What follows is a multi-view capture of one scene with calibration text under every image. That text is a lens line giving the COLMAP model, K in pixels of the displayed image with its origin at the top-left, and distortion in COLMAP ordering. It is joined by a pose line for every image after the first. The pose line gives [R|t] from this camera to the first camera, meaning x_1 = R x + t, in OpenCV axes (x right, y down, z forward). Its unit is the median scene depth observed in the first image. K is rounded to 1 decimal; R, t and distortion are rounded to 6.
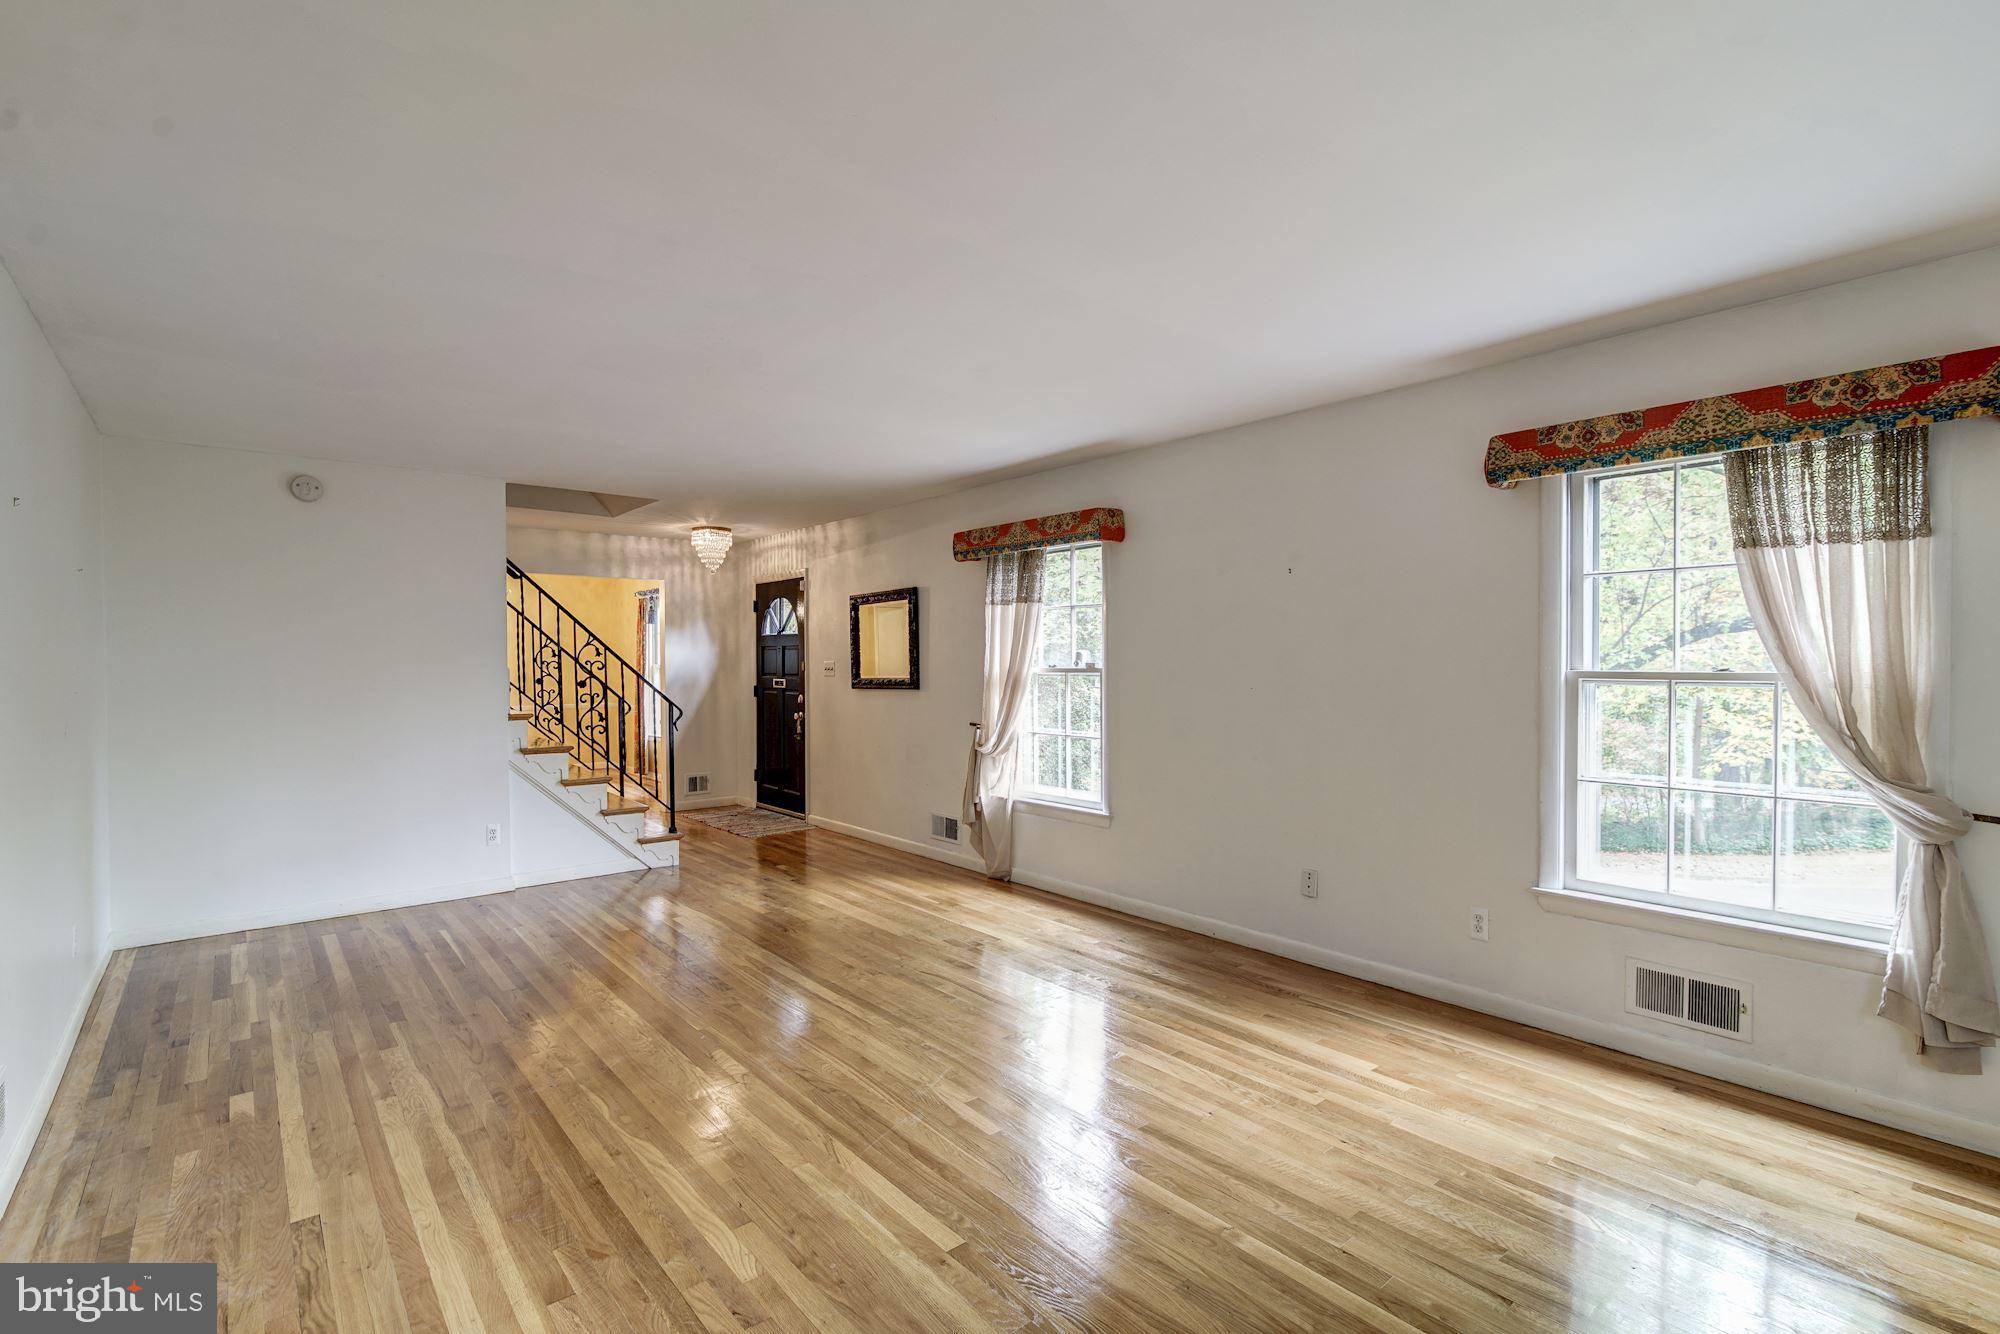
lens RADIAL K [[915.5, 0, 998.9], [0, 915.5, 668.7], [0, 0, 1]] dist [-0.001297, 0.000064]
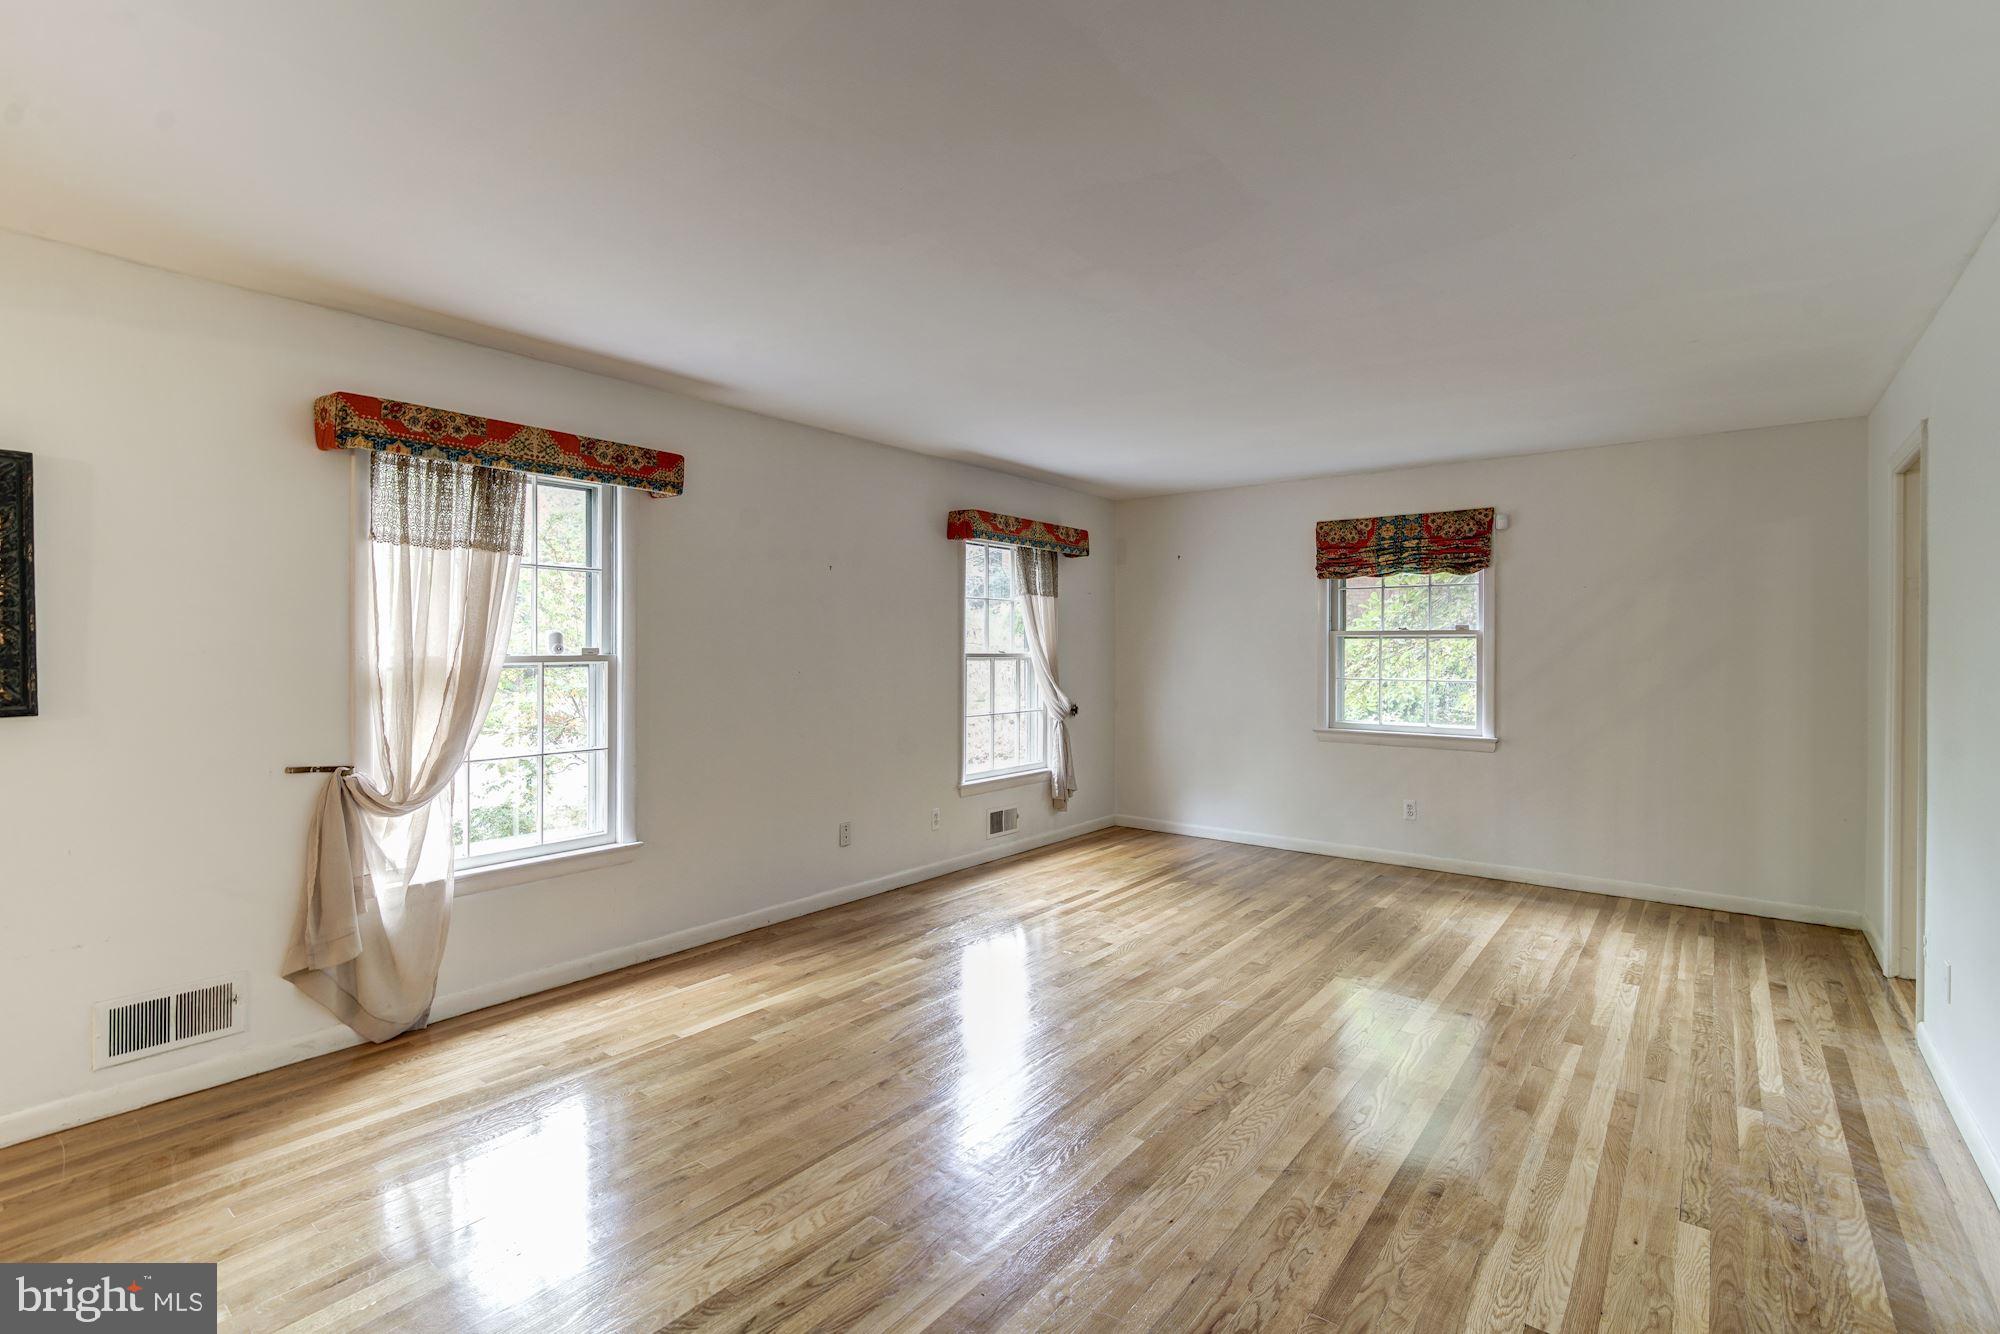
lens RADIAL K [[904.7, 0, 999.4], [0, 904.7, 658.9], [0, 0, 1]] dist [0.000405, 0.000213]
pose [[-0.204327, -0.008244, 0.978868, -0.899437], [0.004219, 0.999948, 0.009302, -0.001856], [-0.978894, 0.006031, -0.204281, 1.116029]]
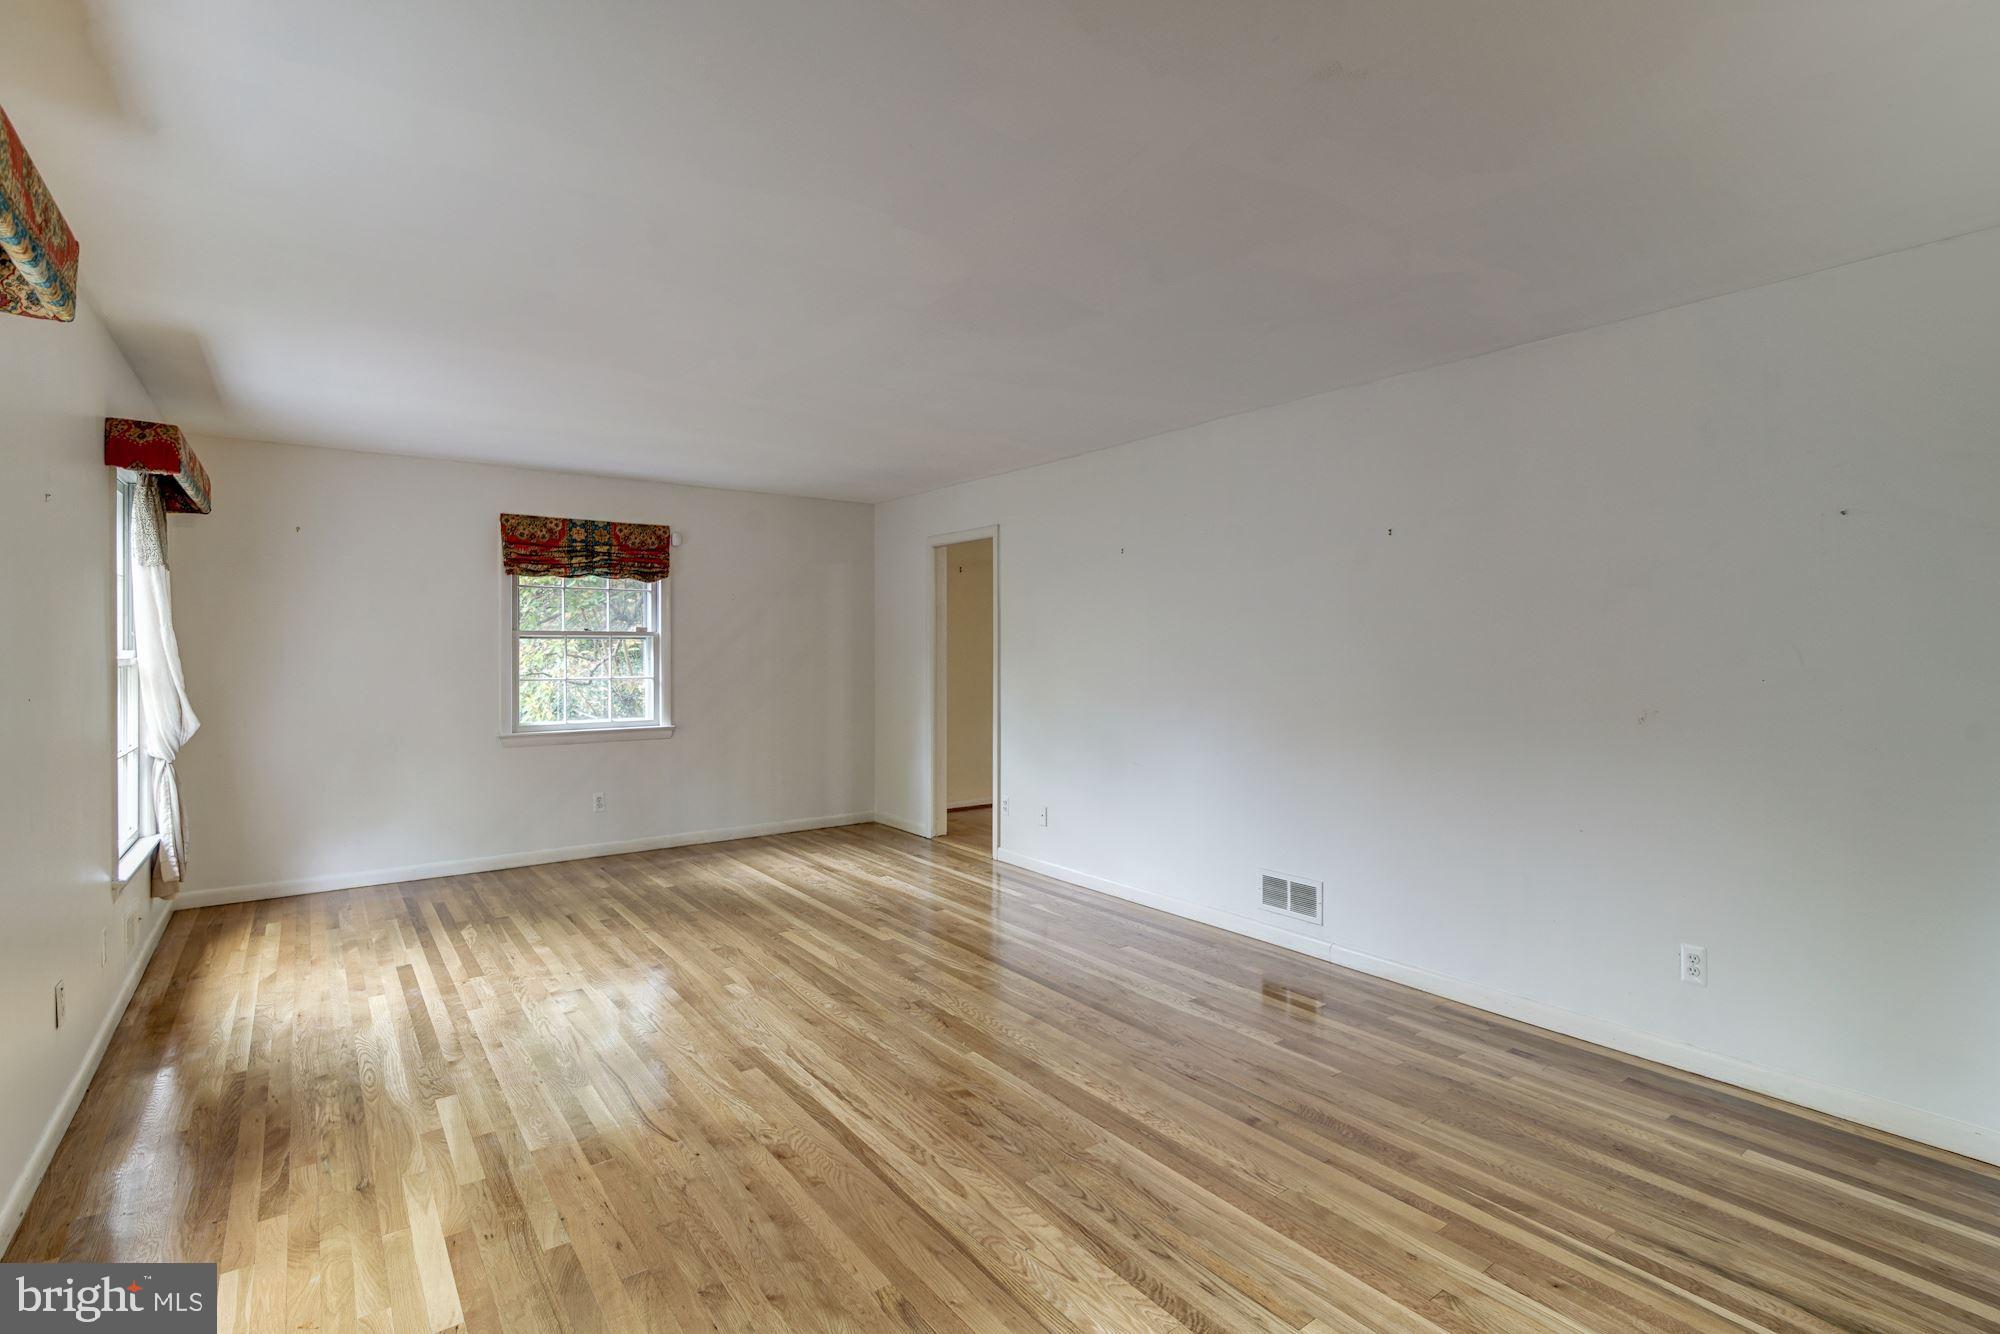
lens RADIAL K [[922.1, 0, 974.1], [0, 922.1, 652.3], [0, 0, 1]] dist [-0.000301, -0.000057]
pose [[-0.996738, 0.004848, 0.080558, -0.357984], [0.005830, 0.999912, 0.011958, -0.010703], [-0.080493, 0.012389, -0.996678, 1.684808]]
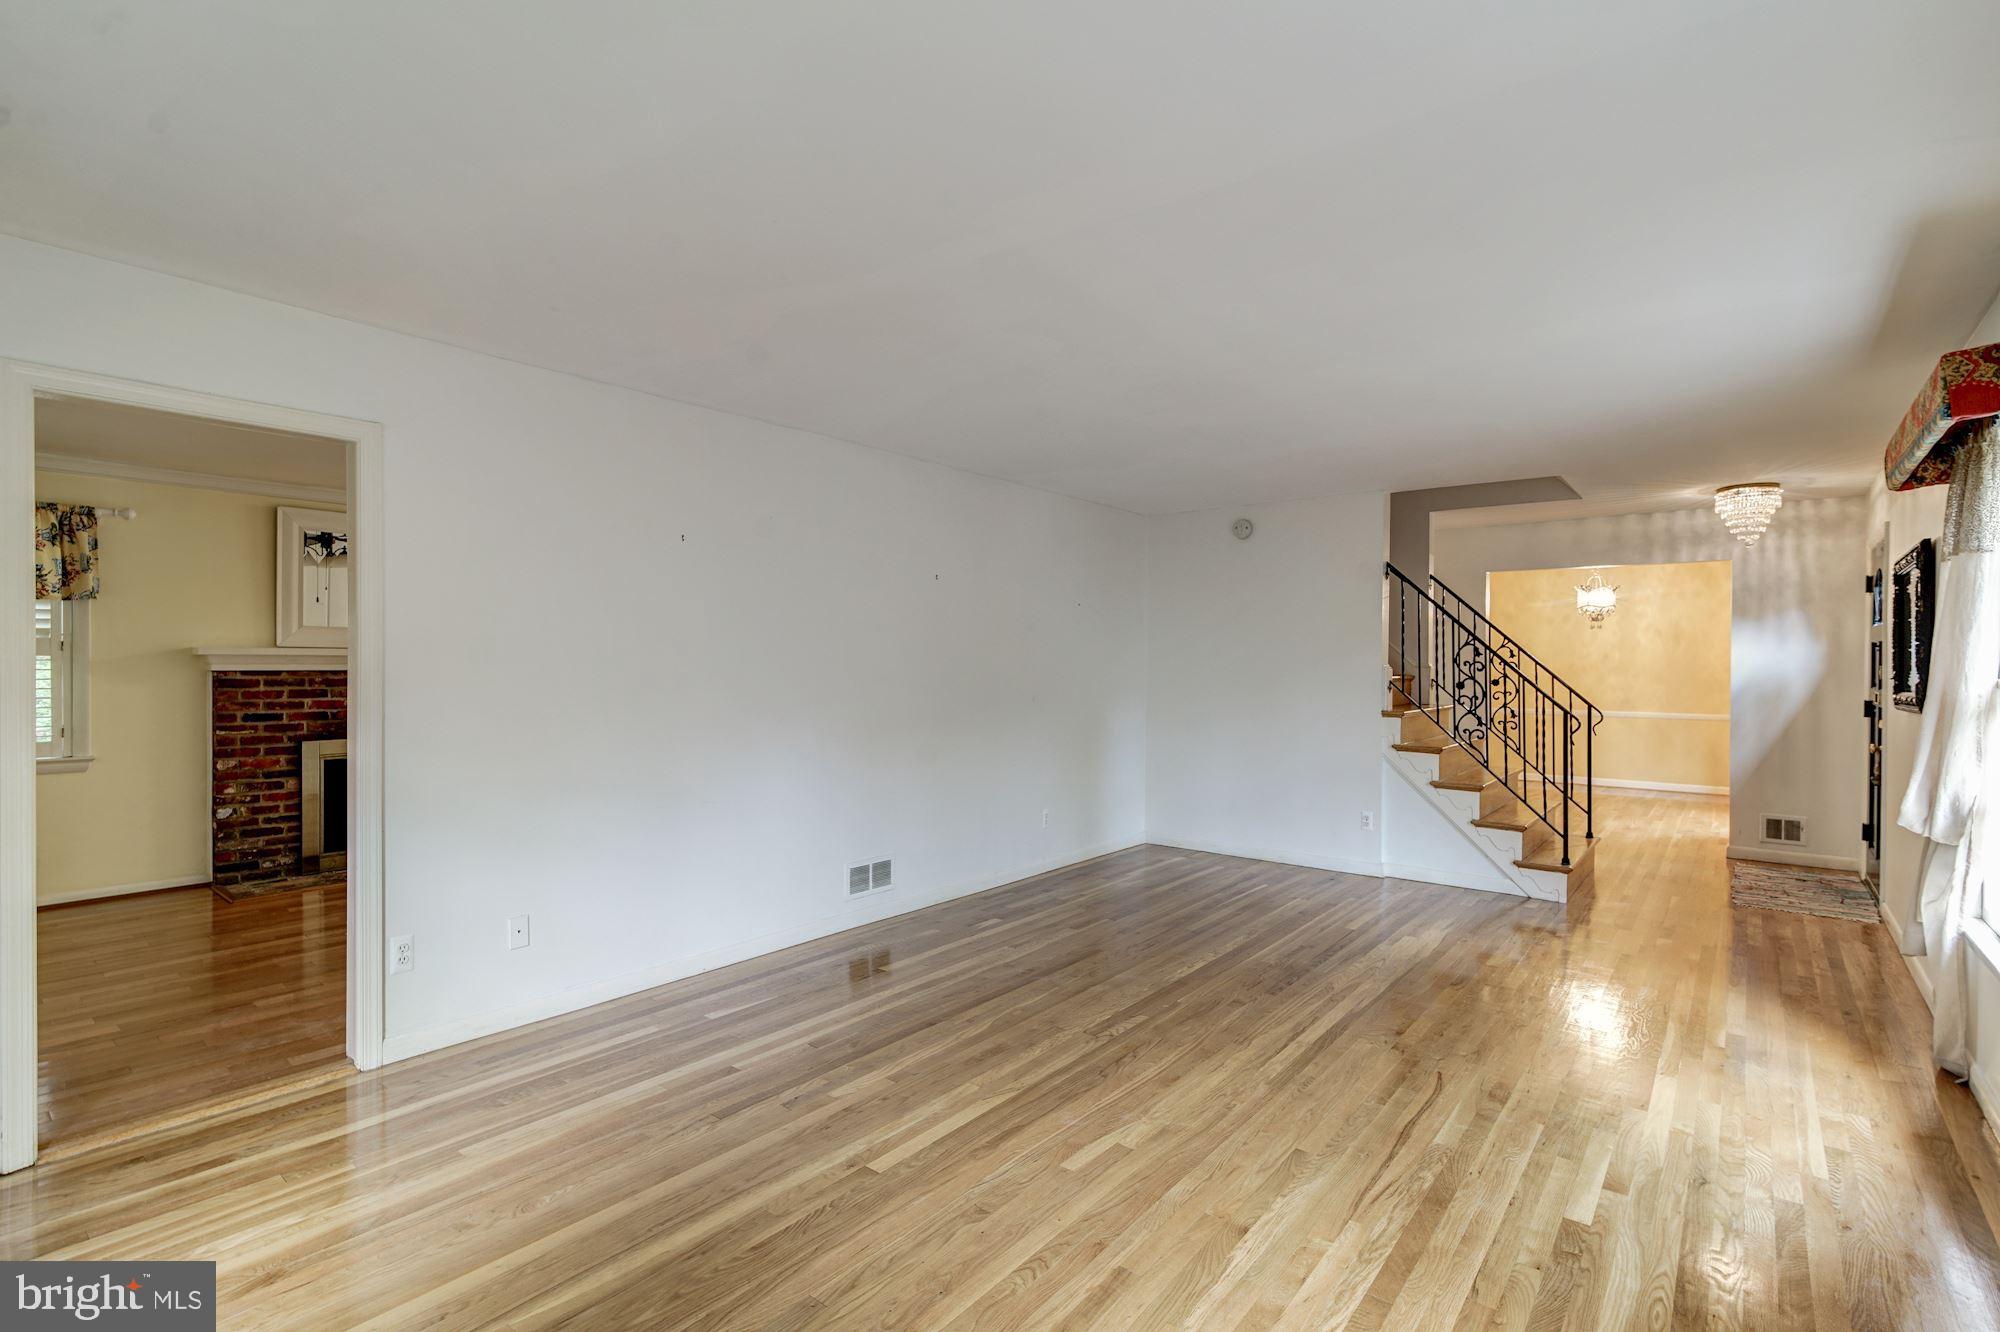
lens RADIAL K [[930.8, 0, 1014.9], [0, 930.8, 665.3], [0, 0, 1]] dist [0.002265, 0.000551]
pose [[0.191454, 0.010578, -0.981445, 0.630514], [-0.015190, 0.999854, 0.007813, -0.008113], [0.981384, 0.013413, 0.191586, 0.525788]]
